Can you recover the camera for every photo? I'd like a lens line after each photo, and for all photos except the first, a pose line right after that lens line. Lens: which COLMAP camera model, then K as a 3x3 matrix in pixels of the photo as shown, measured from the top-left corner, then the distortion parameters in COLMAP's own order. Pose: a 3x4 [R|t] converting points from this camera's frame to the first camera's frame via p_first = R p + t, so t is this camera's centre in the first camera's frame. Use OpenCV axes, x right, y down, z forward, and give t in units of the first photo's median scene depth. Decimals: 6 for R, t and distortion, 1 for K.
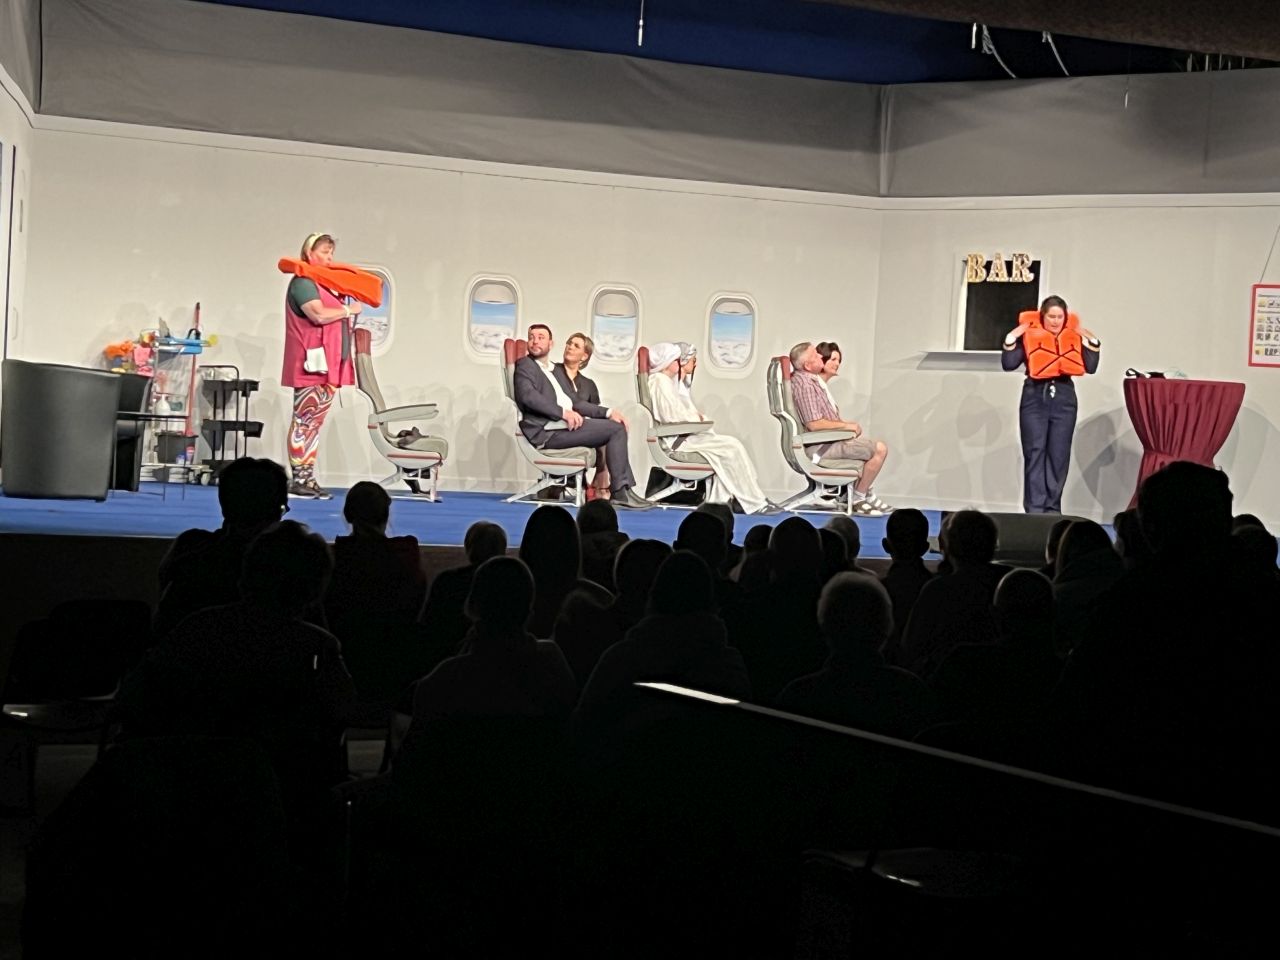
lens RADIAL K [[2807.0, 0, 641.0], [0, 2807.0, 505.0], [0, 0, 1]] dist [0.219200, -0.931864]
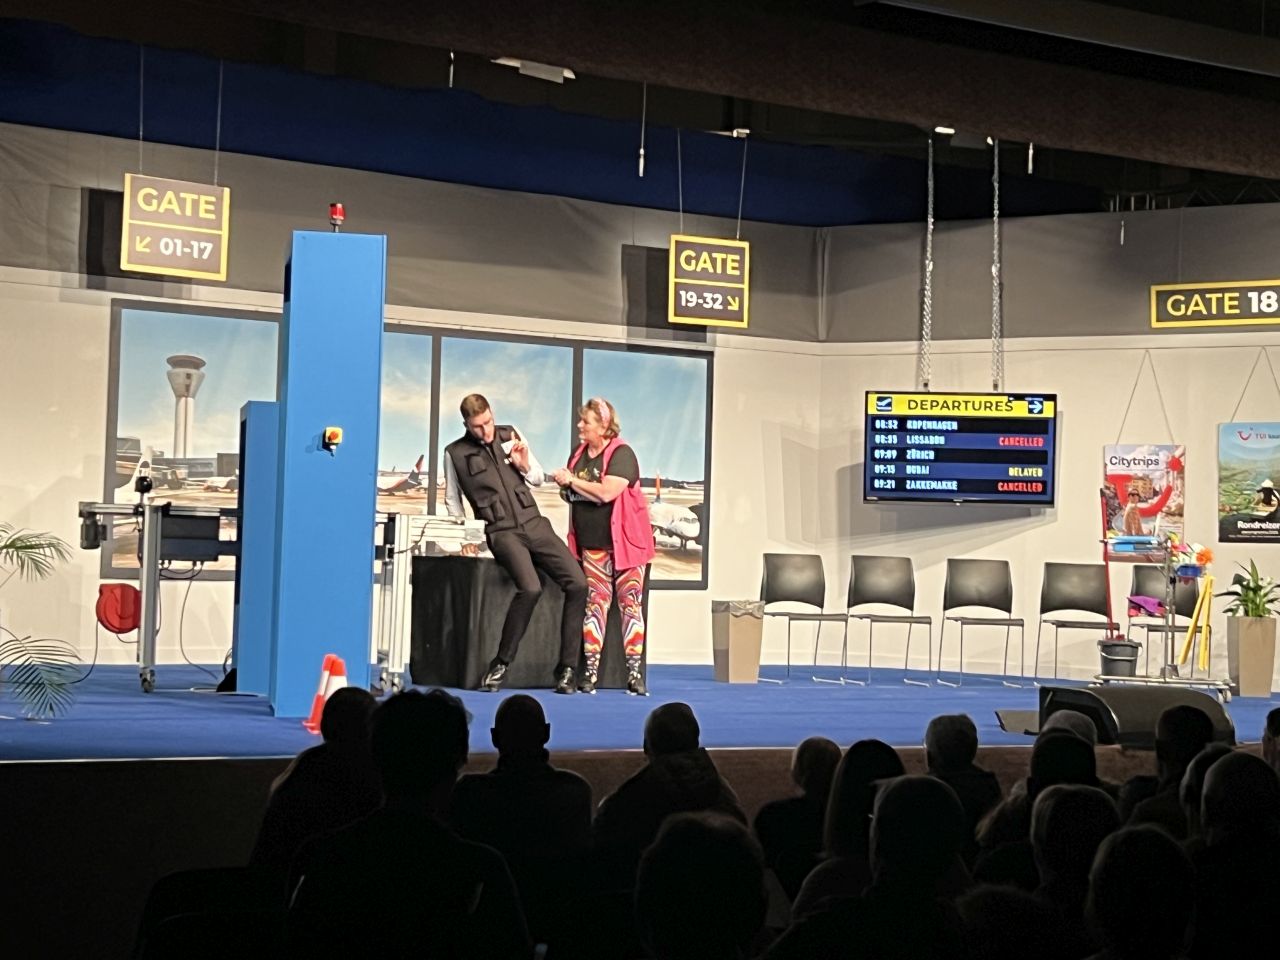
lens RADIAL K [[2533.6, 0, 640.0], [0, 2533.6, 480.0], [0, 0, 1]] dist [0.138167, -0.200564]
pose [[0.993817, -0.018523, 0.109478, -0.078035], [0.025061, 0.997964, -0.058651, -0.014241], [-0.108169, 0.061032, 0.992257, 0.162063]]
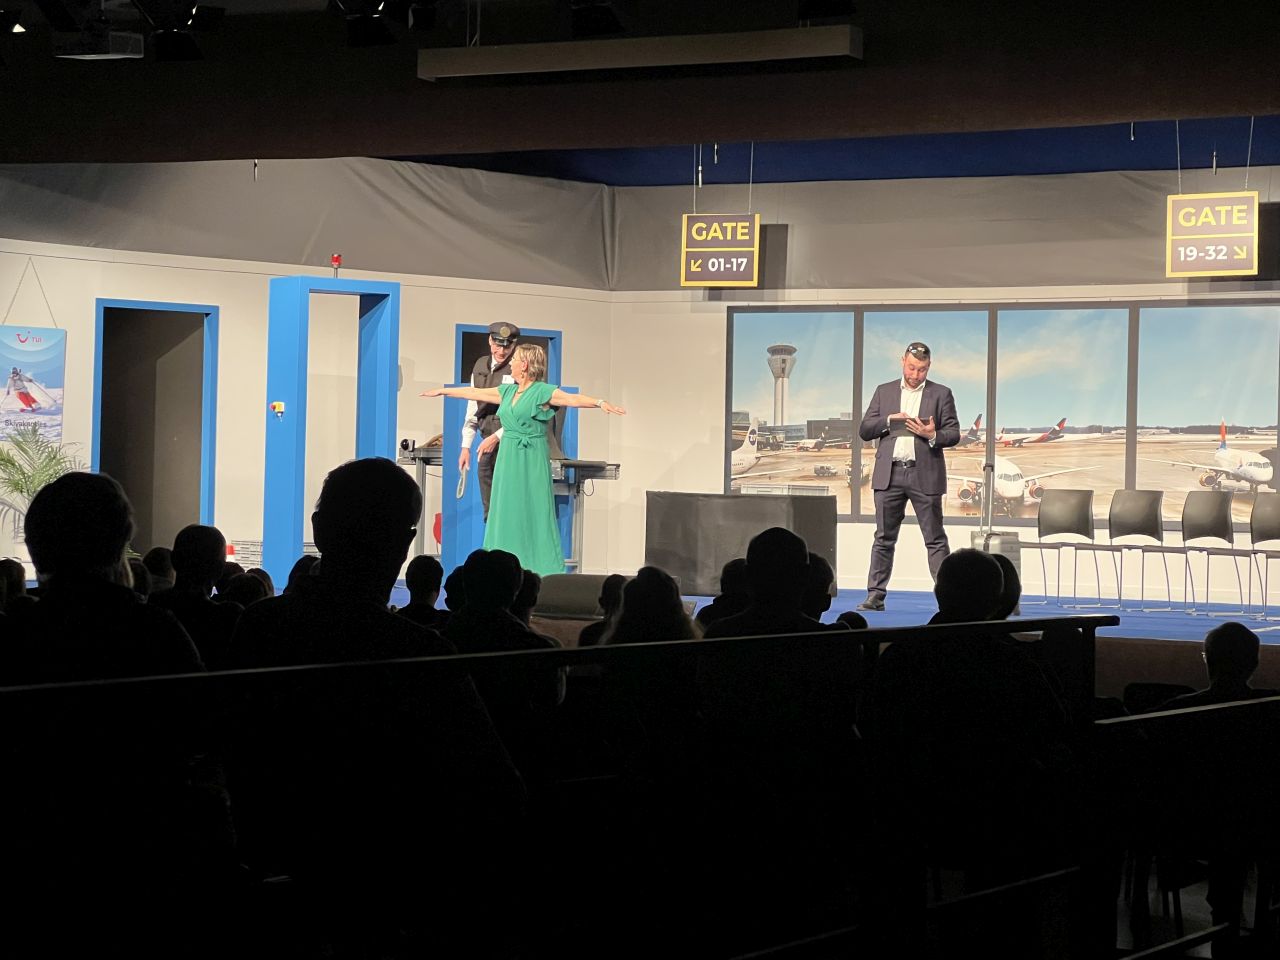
lens RADIAL K [[3077.1, 0, 637.3], [0, 3077.1, 466.1], [0, 0, 1]] dist [-0.179572, 6.864681]
pose [[0.553599, -0.050199, -0.831269, 0.866898], [-0.021301, 0.997002, -0.074393, 0.037821], [0.832511, 0.058890, 0.550870, 0.246214]]
